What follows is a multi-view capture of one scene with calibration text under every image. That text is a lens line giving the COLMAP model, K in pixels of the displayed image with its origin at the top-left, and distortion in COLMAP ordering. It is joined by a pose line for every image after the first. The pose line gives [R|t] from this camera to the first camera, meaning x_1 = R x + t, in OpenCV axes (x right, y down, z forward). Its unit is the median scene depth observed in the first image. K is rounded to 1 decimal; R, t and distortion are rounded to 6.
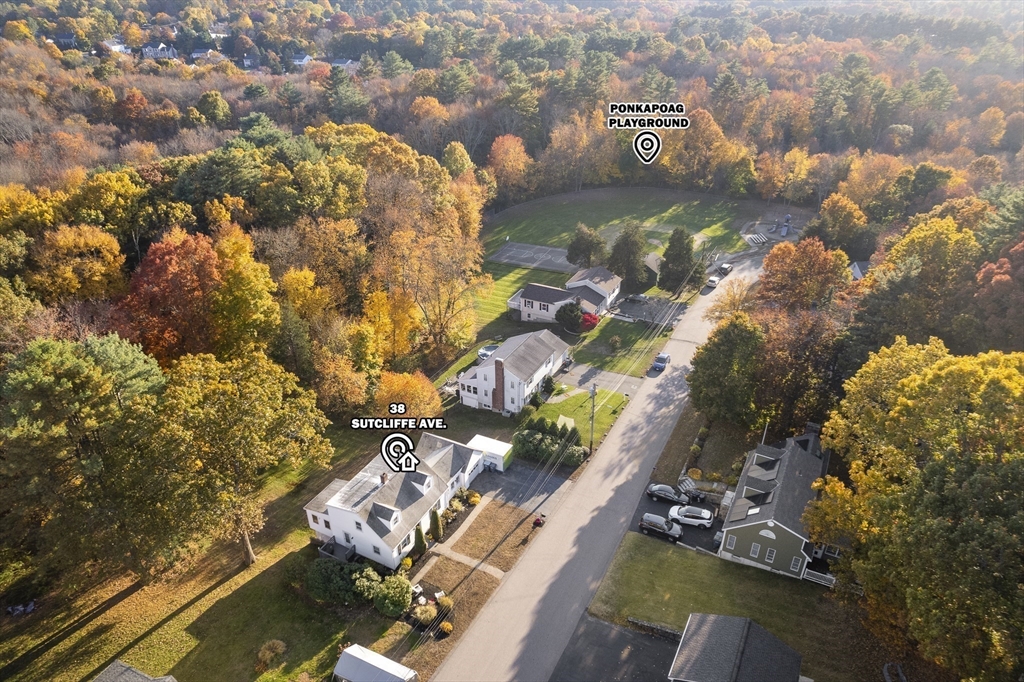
lens RADIAL K [[662.8, 0, 512.0], [0, 662.8, 341.0], [0, 0, 1]] dist [-0.006587, -0.000366]
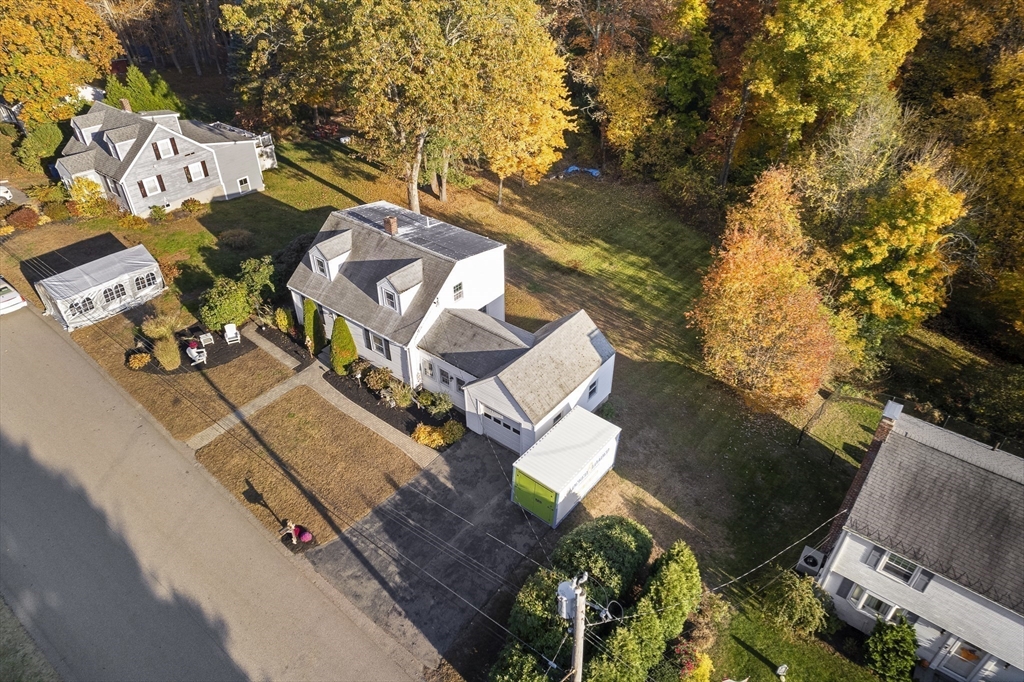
lens RADIAL K [[662.8, 0, 512.0], [0, 662.8, 341.0], [0, 0, 1]] dist [-0.006587, -0.000366]
pose [[-0.194512, 0.574819, -0.794826, 0.260095], [-0.478246, 0.651893, 0.588487, -0.095175], [0.856415, 0.494590, 0.148104, 0.985345]]
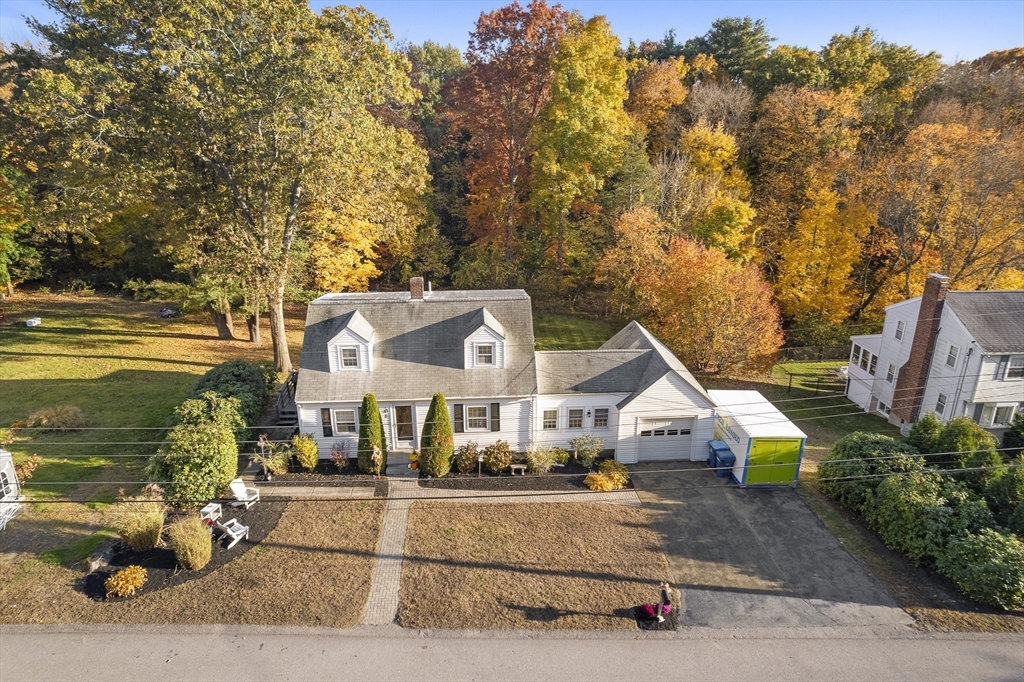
lens RADIAL K [[667.5, 0, 537.6], [0, 667.5, 344.2], [0, 0, 1]] dist [-0.027147, 0.000983]
pose [[0.531757, 0.290003, -0.795697, 0.208481], [-0.423556, 0.904668, 0.046661, 0.173660], [0.733373, 0.312209, 0.603895, 0.747260]]
